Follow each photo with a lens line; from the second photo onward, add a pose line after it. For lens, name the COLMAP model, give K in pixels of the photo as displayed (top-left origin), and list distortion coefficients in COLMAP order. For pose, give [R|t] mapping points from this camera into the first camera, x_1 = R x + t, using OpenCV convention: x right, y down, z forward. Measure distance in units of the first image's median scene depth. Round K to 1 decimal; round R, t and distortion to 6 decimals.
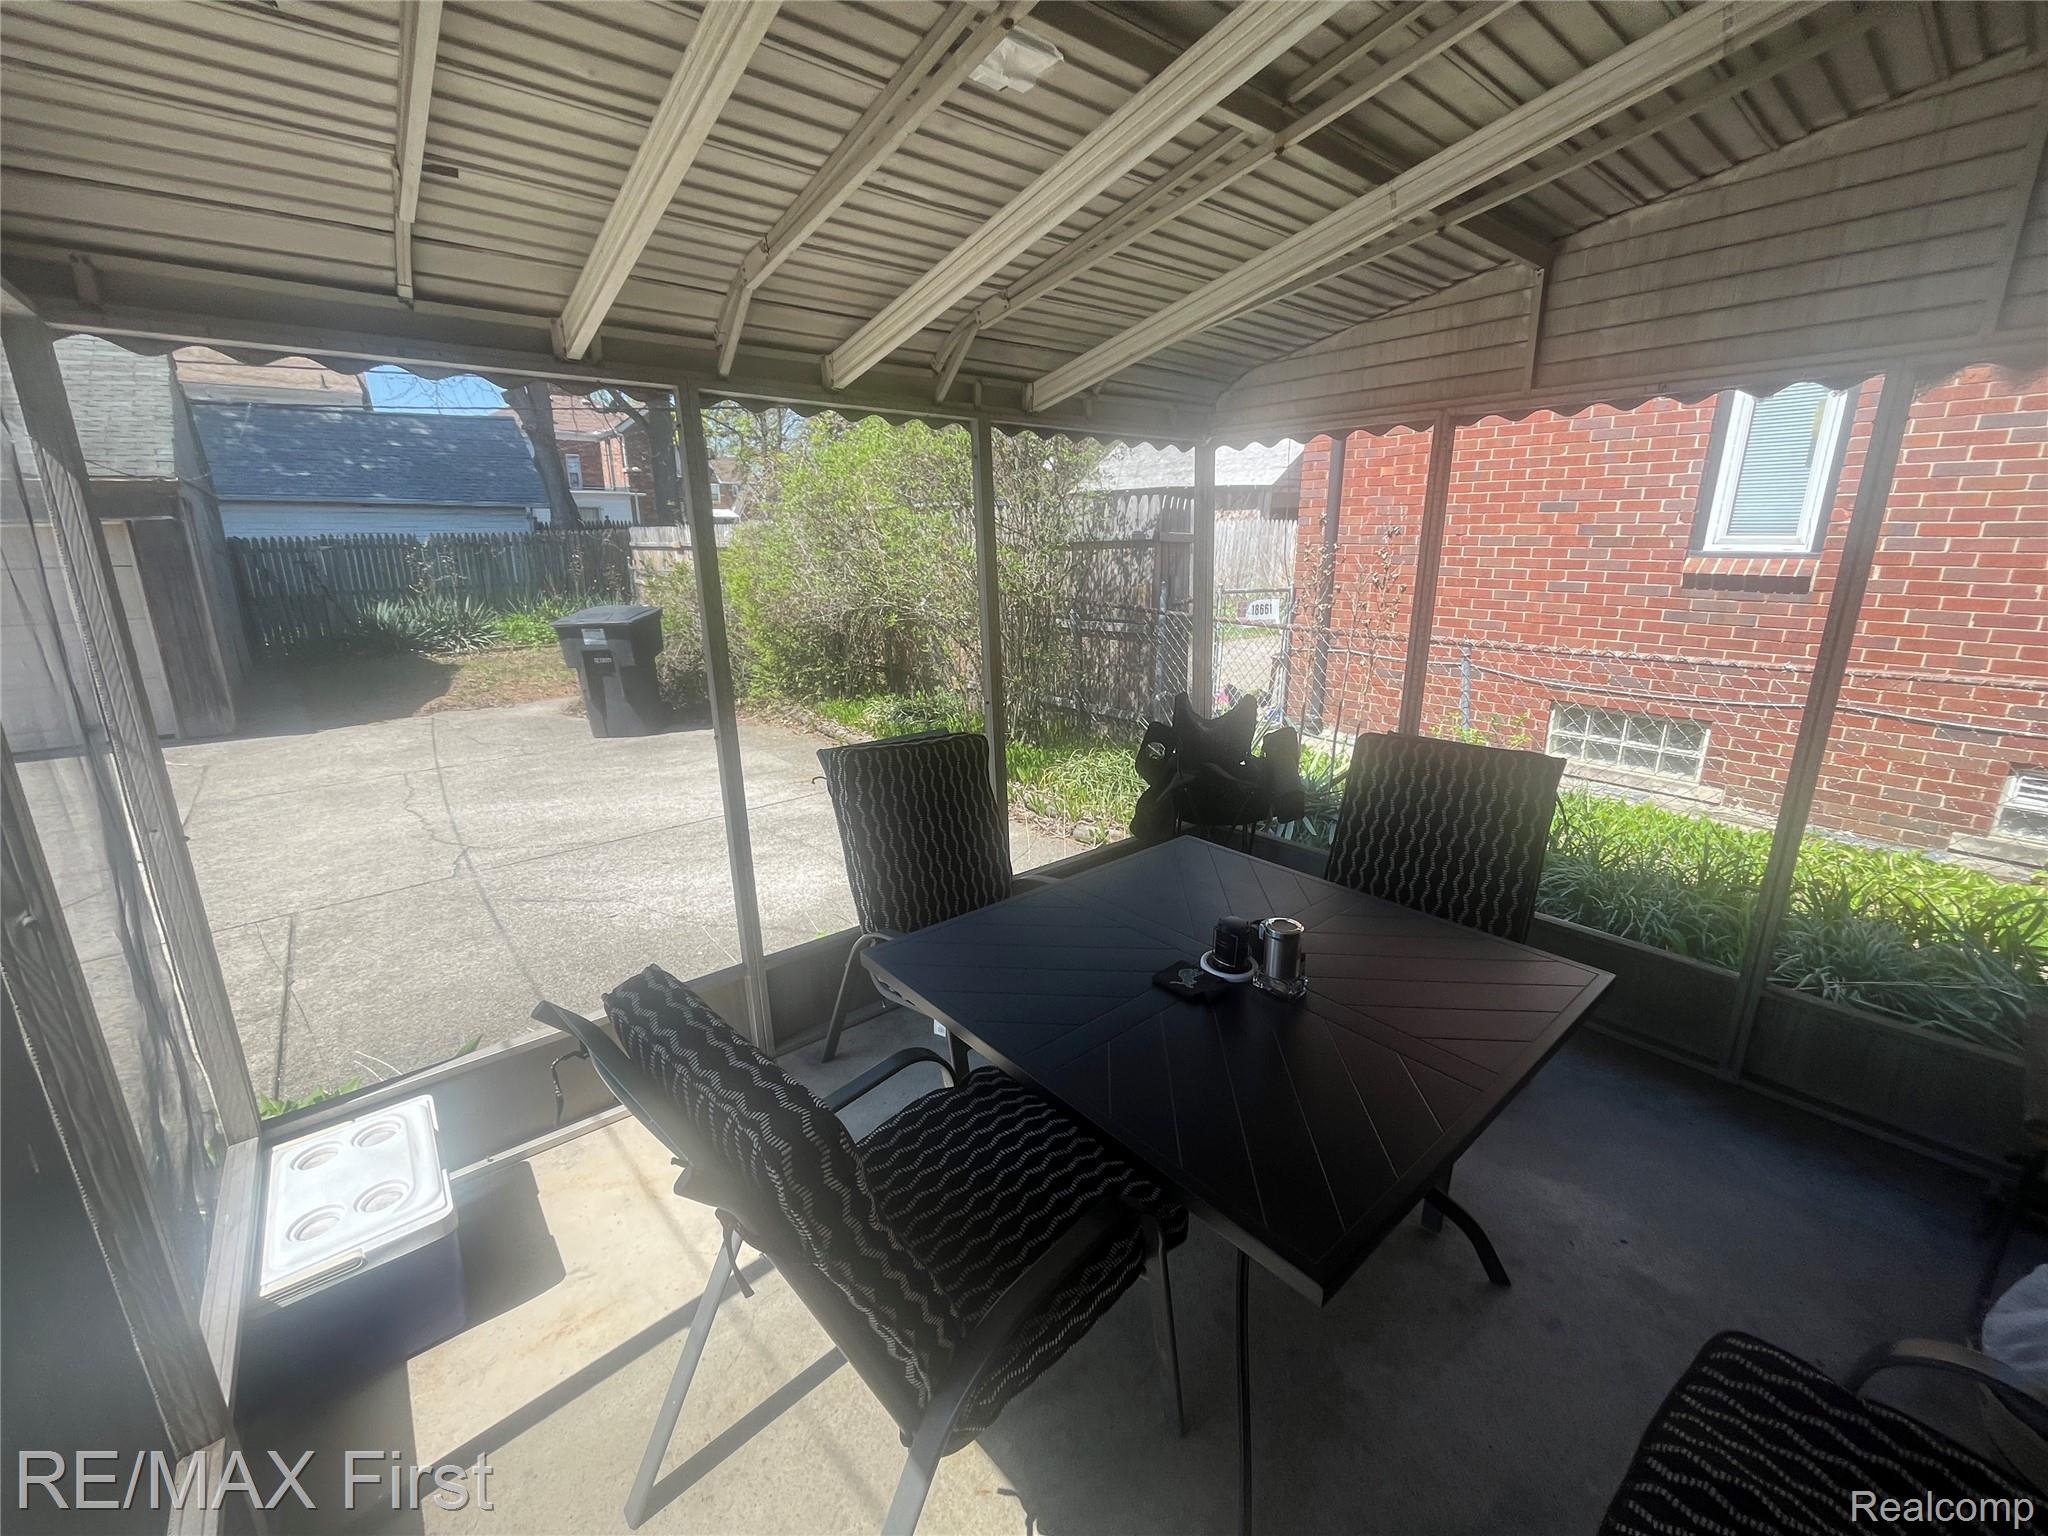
lens RADIAL K [[827.1, 0, 1029.9], [0, 827.1, 762.1], [0, 0, 1]] dist [-0.003878, 0.000133]
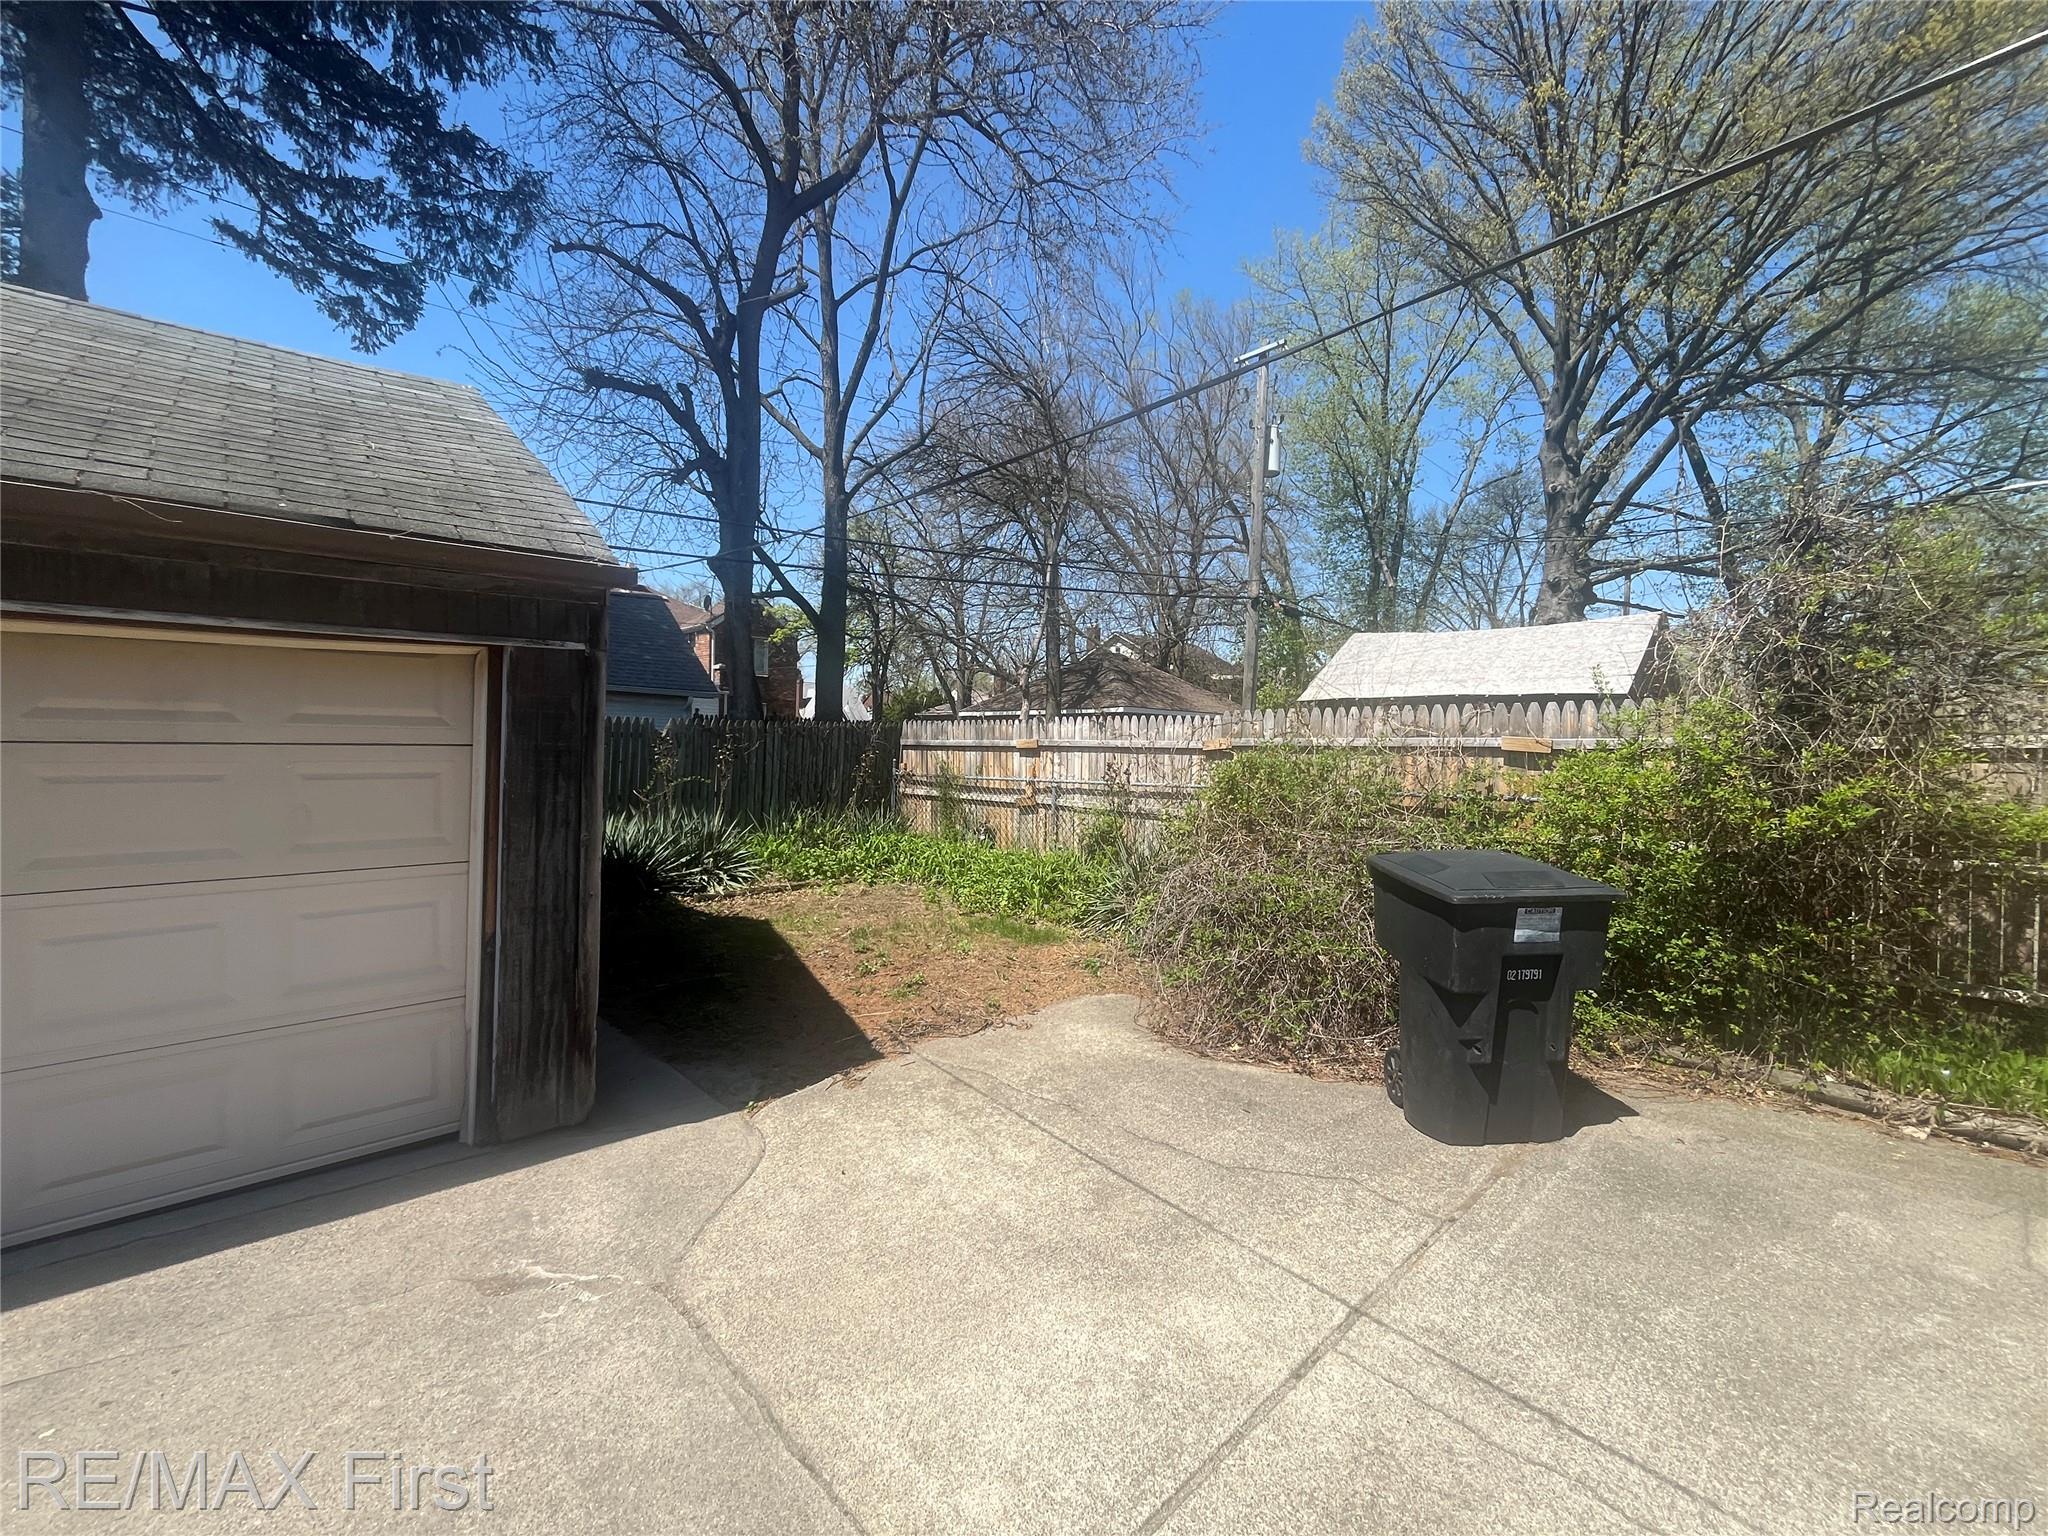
lens RADIAL K [[827.1, 0, 1020.7], [0, 827.1, 757.2], [0, 0, 1]] dist [-0.003878, 0.000133]
pose [[0.998289, 0.023694, 0.053464, -0.836076], [-0.009154, 0.966285, -0.257312, -0.122537], [-0.057758, 0.256382, 0.964848, 0.564563]]
